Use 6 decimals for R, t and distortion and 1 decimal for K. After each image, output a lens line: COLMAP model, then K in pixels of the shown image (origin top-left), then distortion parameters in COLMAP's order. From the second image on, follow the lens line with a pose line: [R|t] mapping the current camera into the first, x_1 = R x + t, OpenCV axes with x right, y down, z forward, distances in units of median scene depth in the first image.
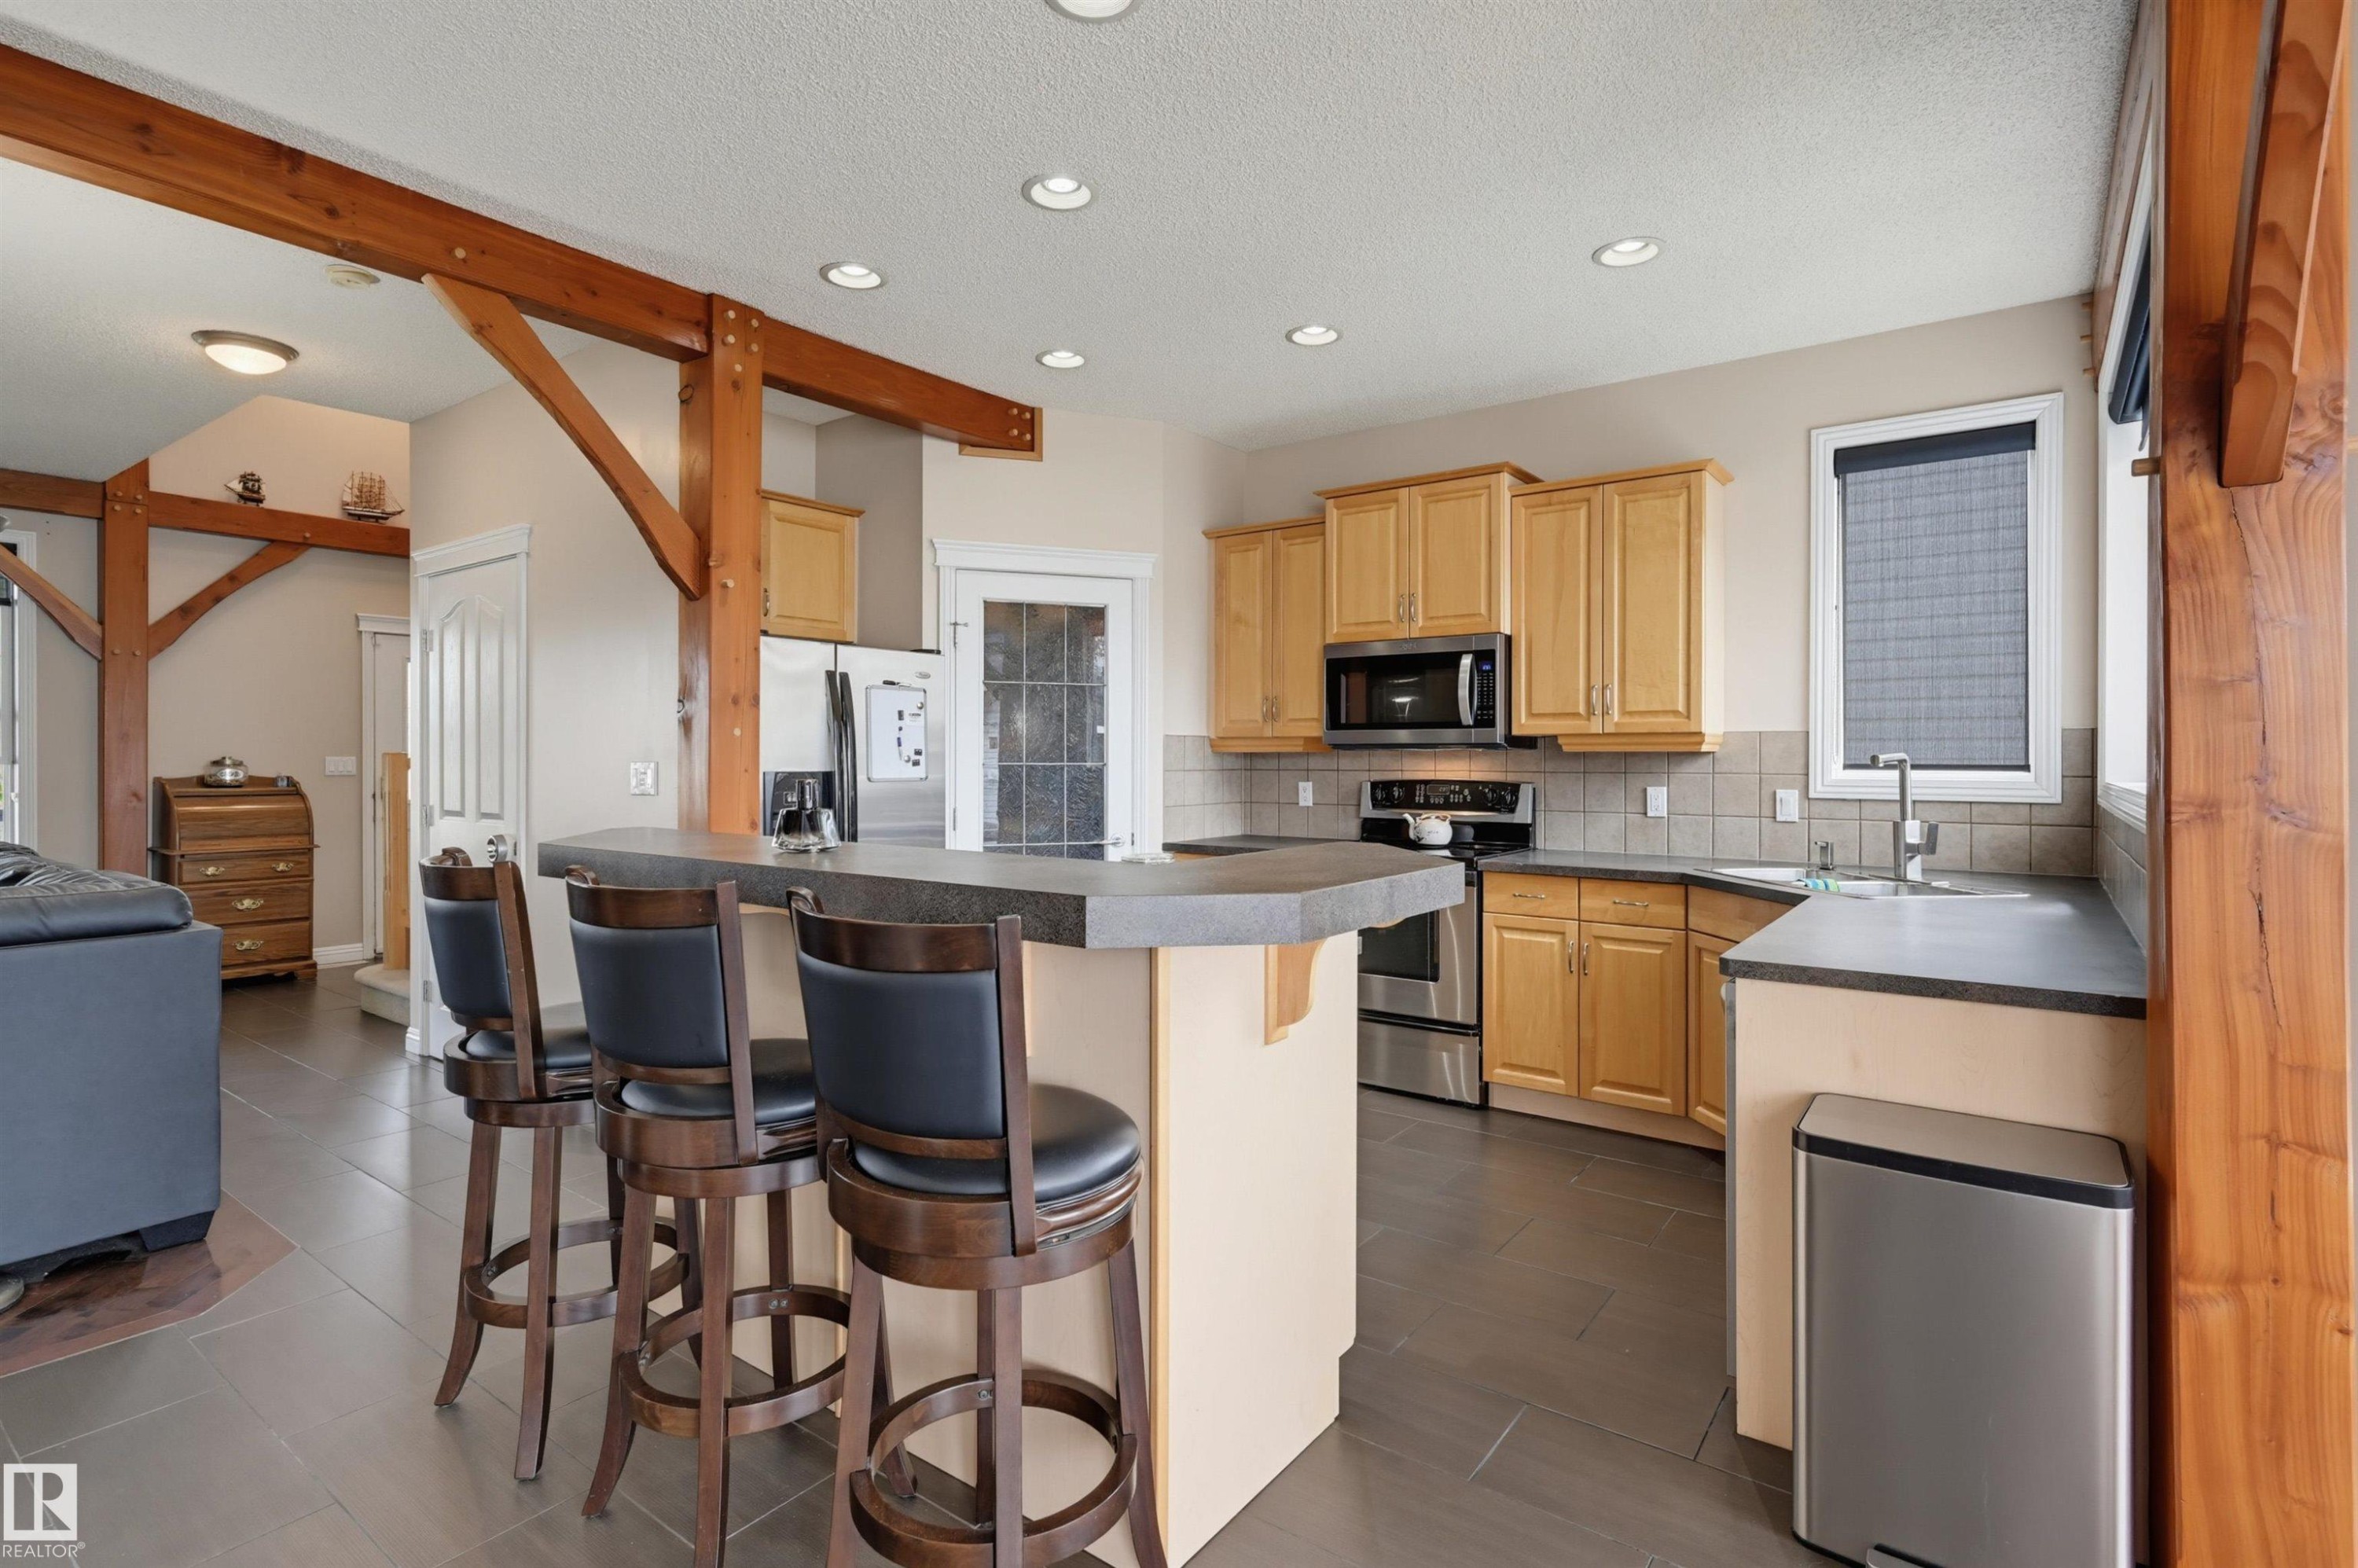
lens RADIAL K [[1146.1, 0, 1189.9], [0, 1146.1, 762.4], [0, 0, 1]] dist [-0.000729, 0.001084]
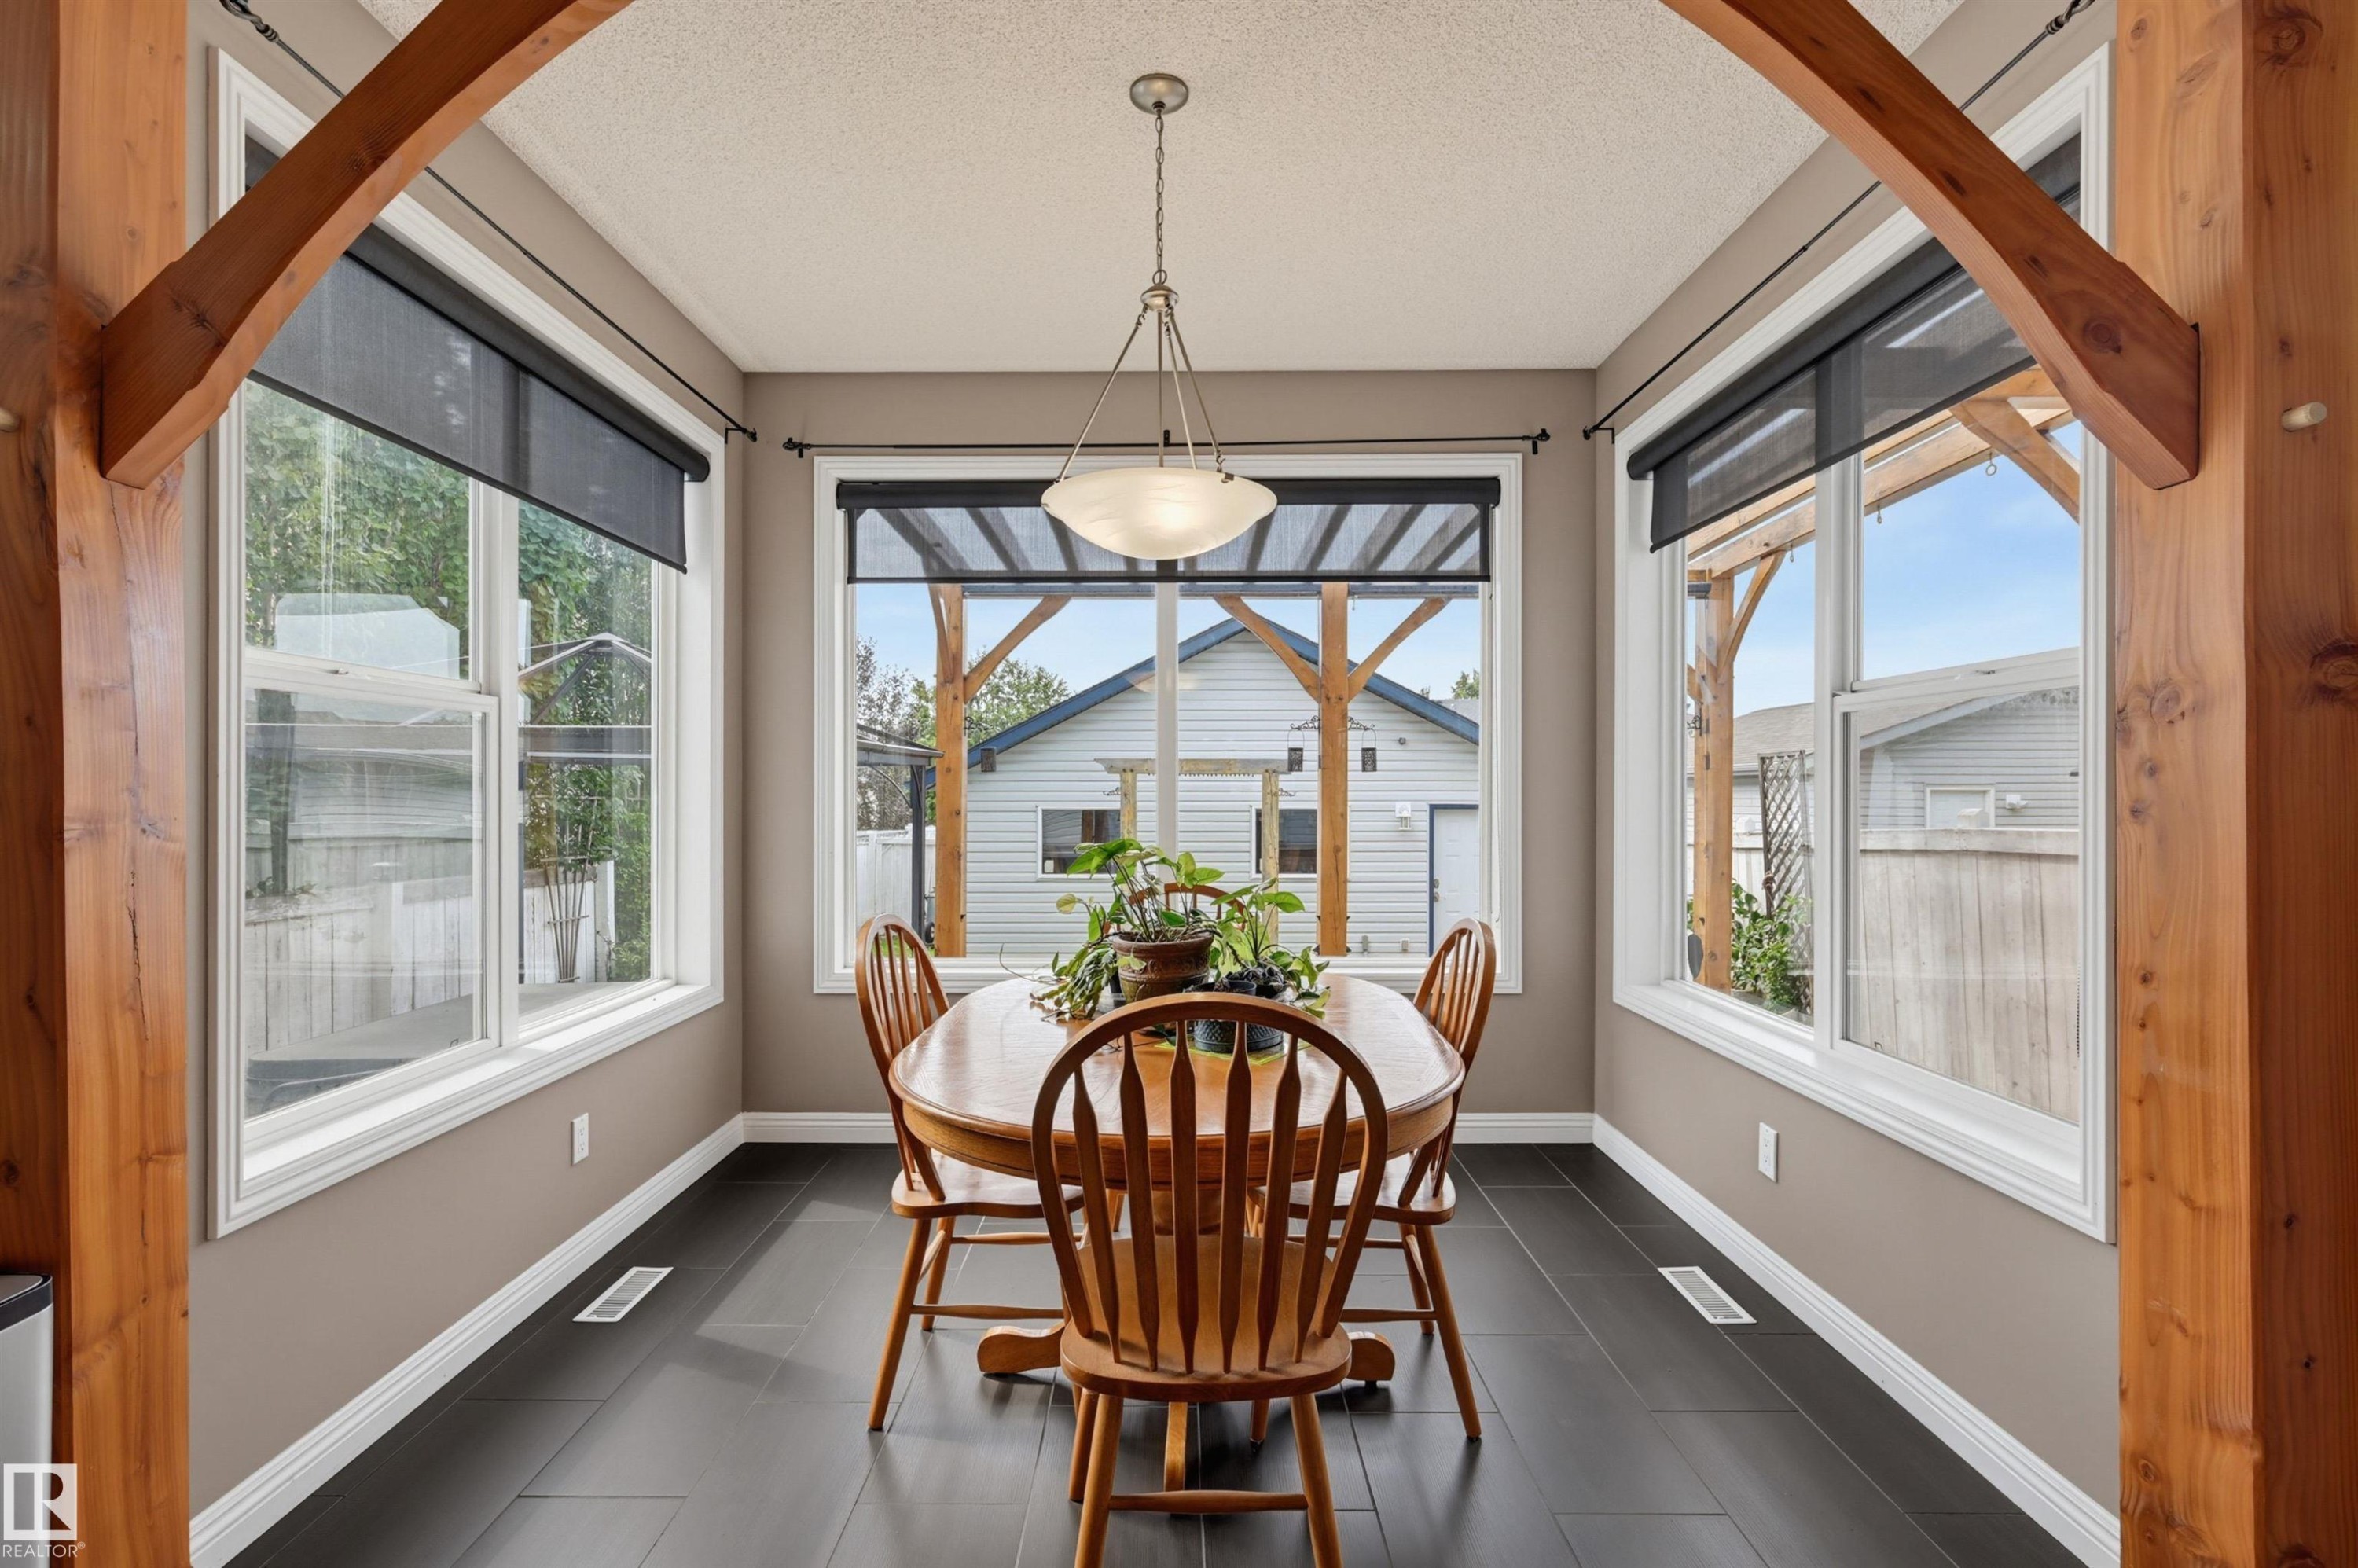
lens RADIAL K [[1040.5, 0, 1172.0], [0, 1040.5, 786.6], [0, 0, 1]] dist [-0.002015, 0.001171]
pose [[-0.575573, 0.001551, 0.817749, -0.112253], [0.002828, 0.999996, 0.000093, 0.005008], [-0.817745, 0.002366, -0.575575, 0.303421]]
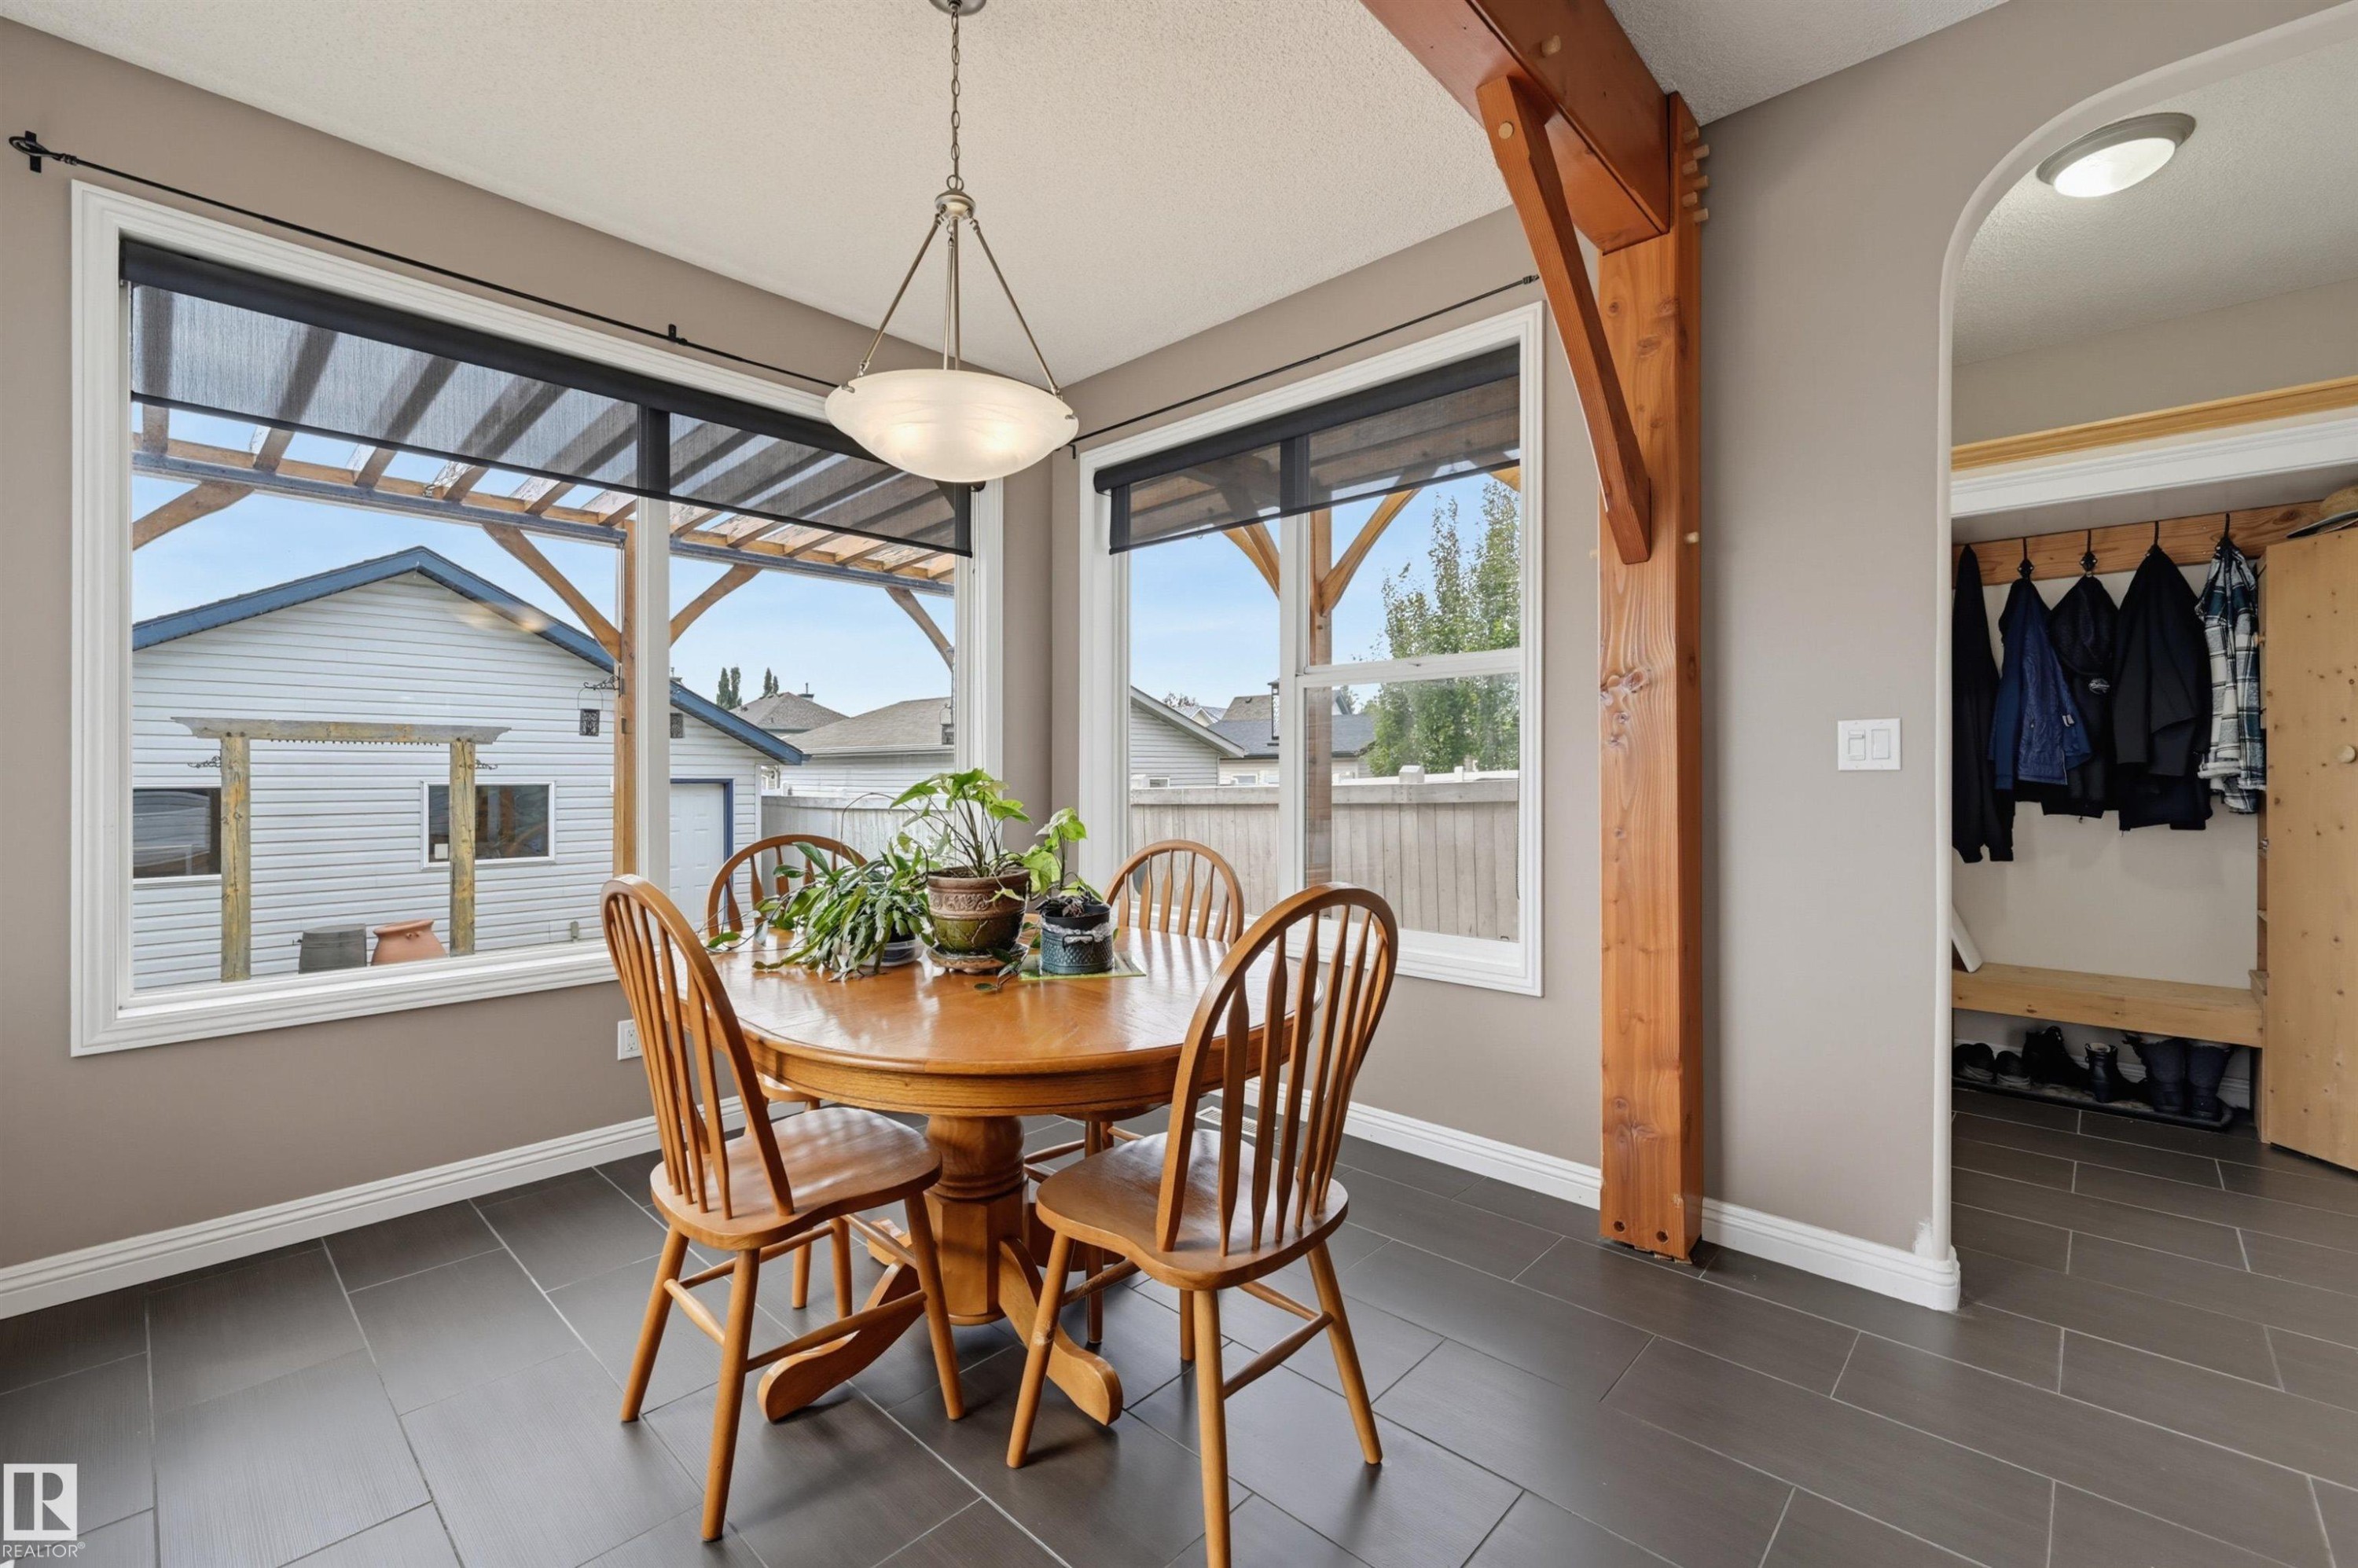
lens RADIAL K [[970.4, 0, 1146.6], [0, 970.4, 773.6], [0, 0, 1]] dist [-0.001821, -0.000186]
pose [[-0.987796, -0.001045, 0.155751, 0.172454], [0.000215, 0.999967, 0.008073, 0.028699], [-0.155754, 0.008008, -0.987763, 0.460417]]
